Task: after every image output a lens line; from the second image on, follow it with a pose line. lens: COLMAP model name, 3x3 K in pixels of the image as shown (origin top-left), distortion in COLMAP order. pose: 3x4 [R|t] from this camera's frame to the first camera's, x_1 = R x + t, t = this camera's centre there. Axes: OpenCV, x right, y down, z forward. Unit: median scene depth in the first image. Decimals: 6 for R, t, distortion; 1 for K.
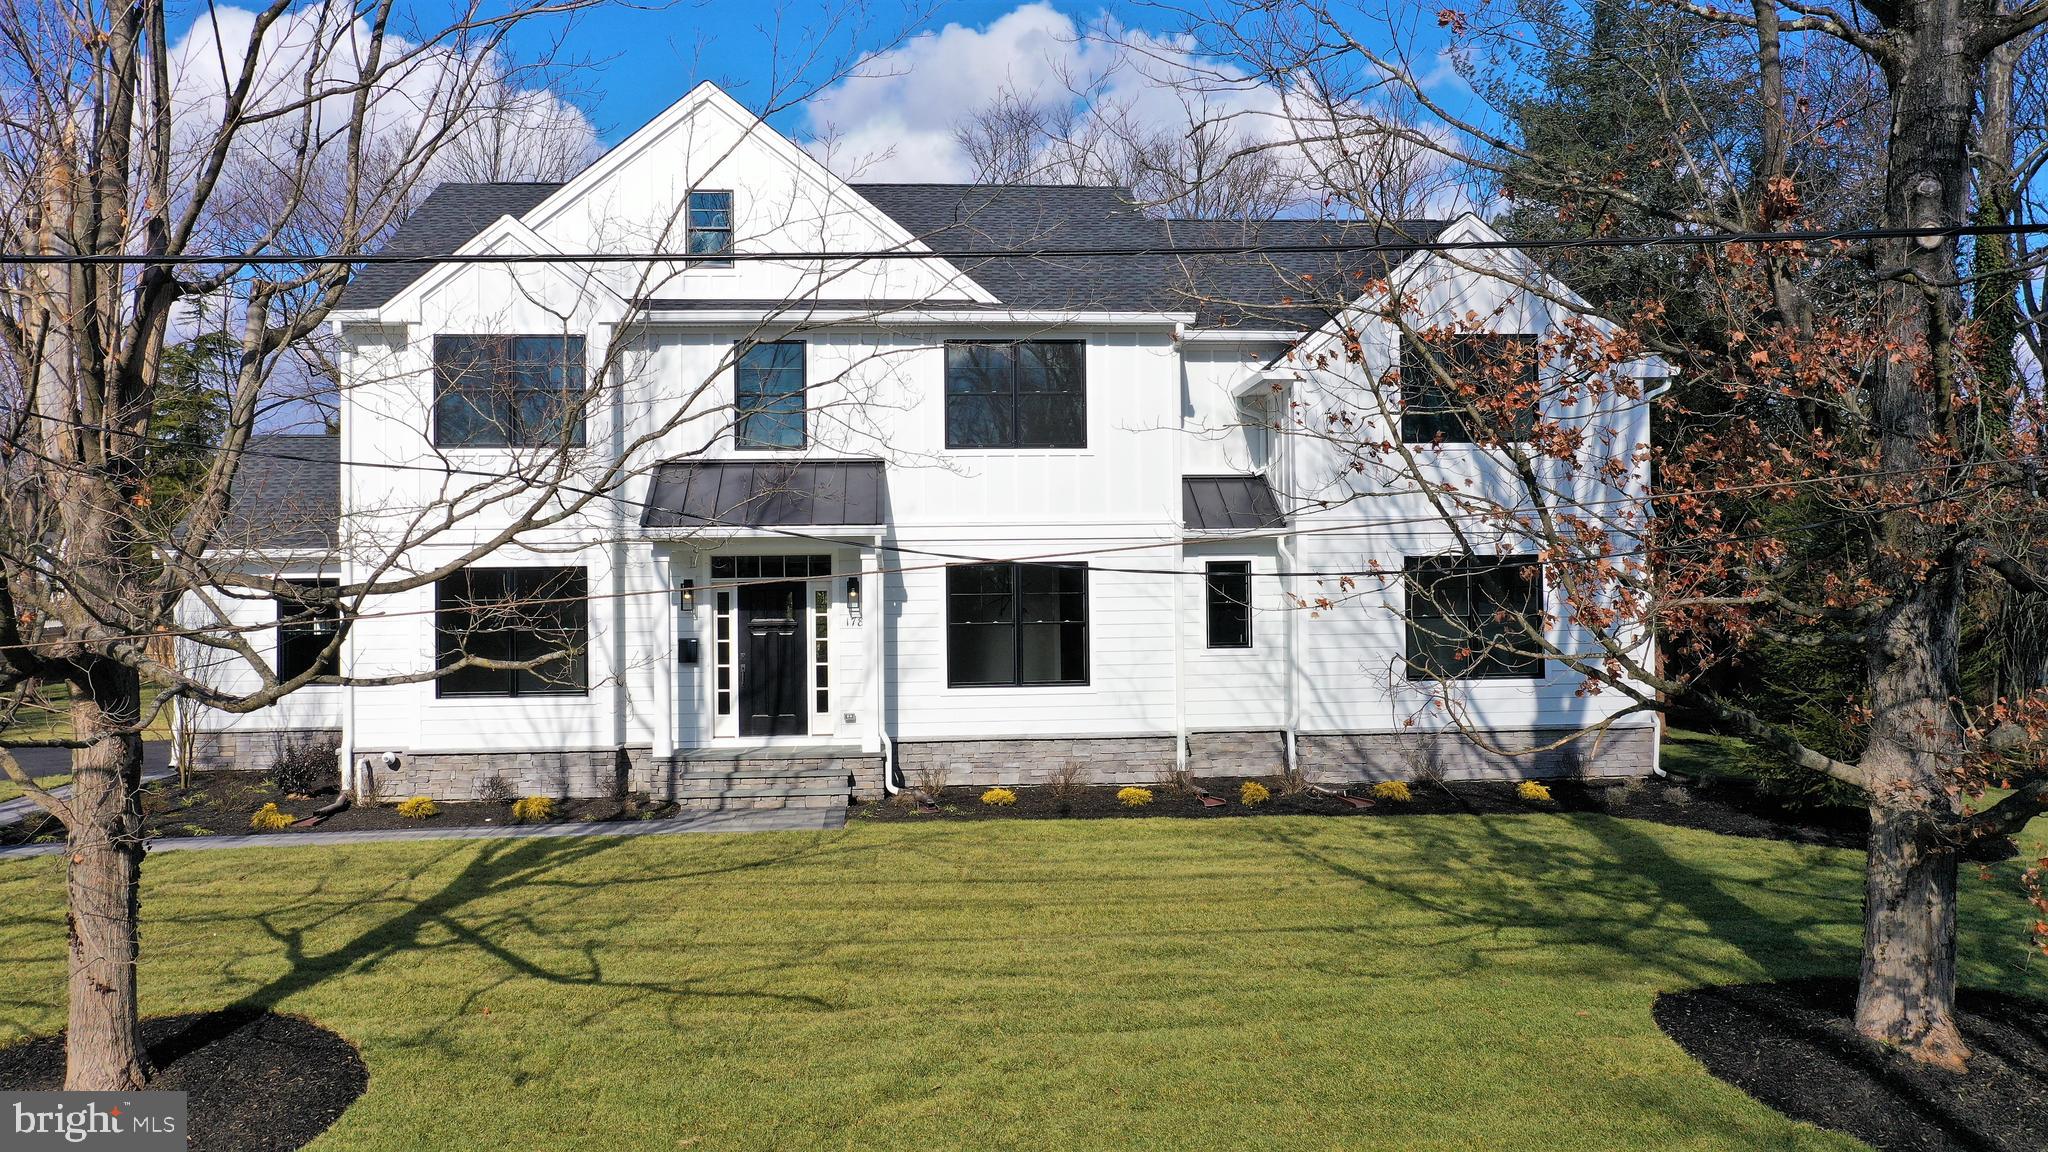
lens RADIAL K [[1601.0, 0, 1024.0], [0, 1601.0, 576.0], [0, 0, 1]] dist [0.014143, 0.001523]
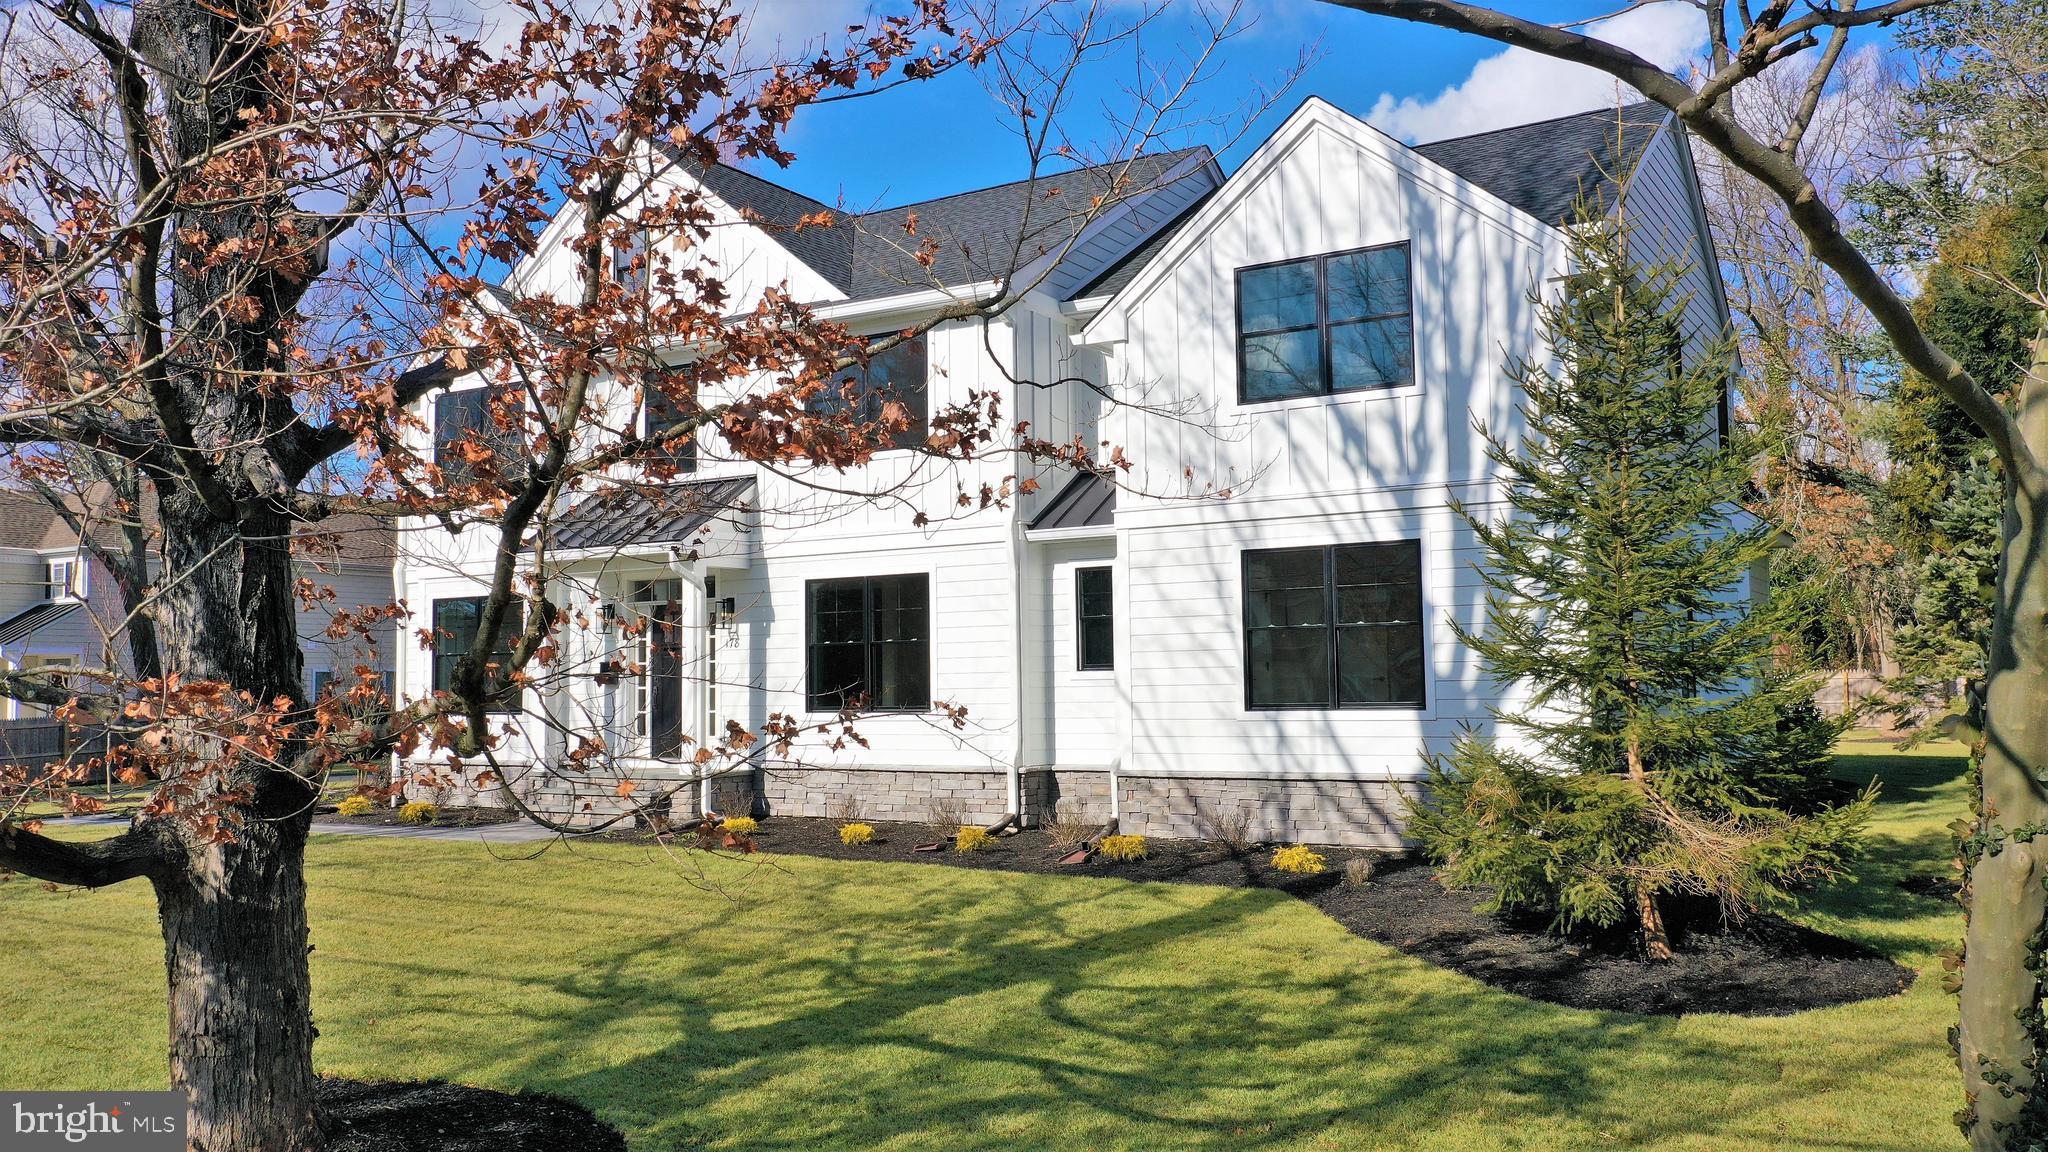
lens RADIAL K [[1575.8, 0, 1024.0], [0, 1575.8, 576.0], [0, 0, 1]] dist [0.057552, 0.000733]
pose [[0.815769, -0.037904, -0.577135, 0.592336], [0.025657, 0.999240, -0.029360, 0.020131], [0.577809, 0.009143, 0.816121, 0.314784]]
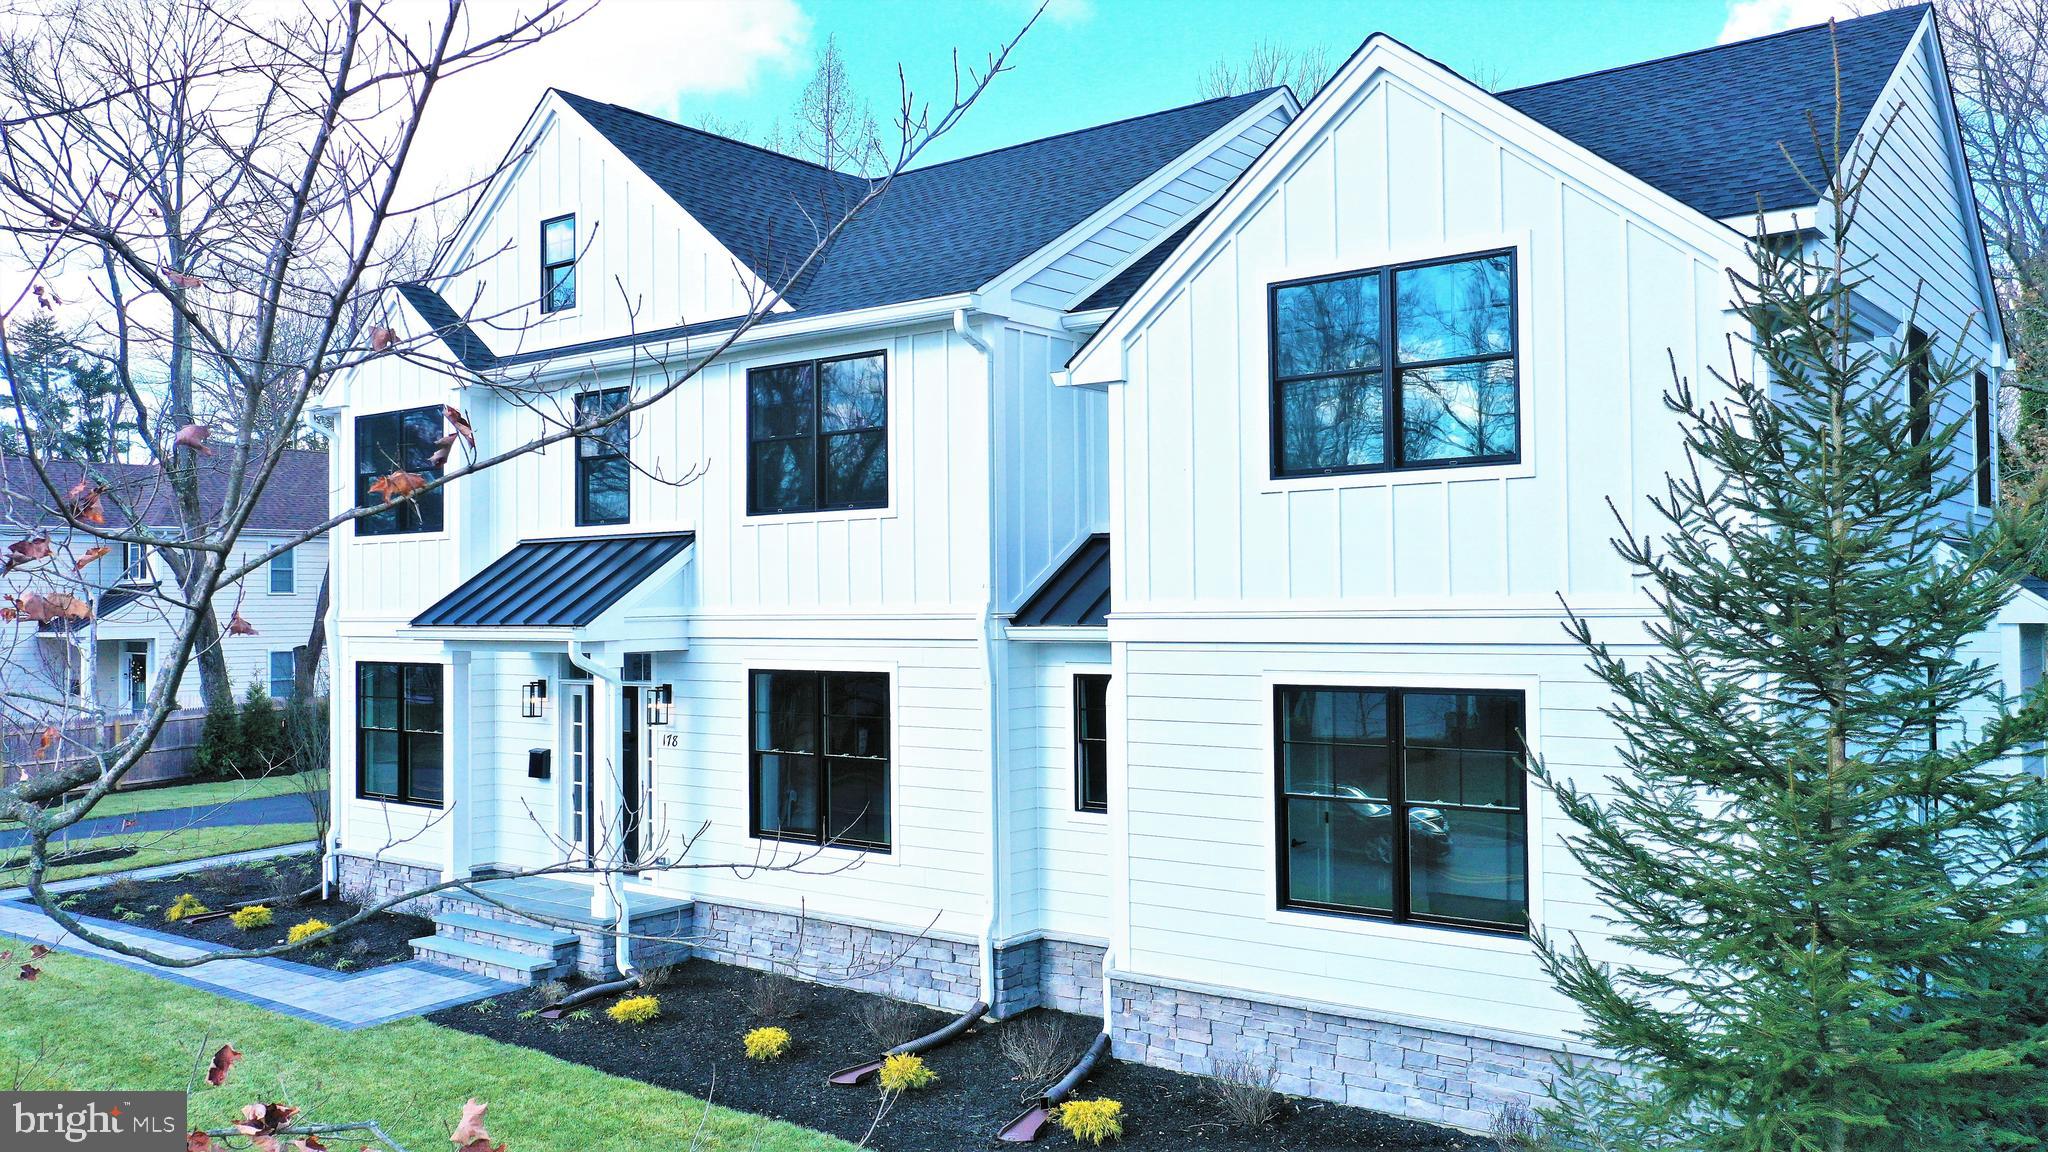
lens RADIAL K [[1601.0, 0, 1024.0], [0, 1601.0, 576.0], [0, 0, 1]] dist [0.014143, 0.001523]
pose [[0.744407, -0.006779, -0.667692, 0.542784], [0.026784, 0.999447, 0.019714, -0.062372], [0.667189, -0.032558, 0.744176, 0.531457]]
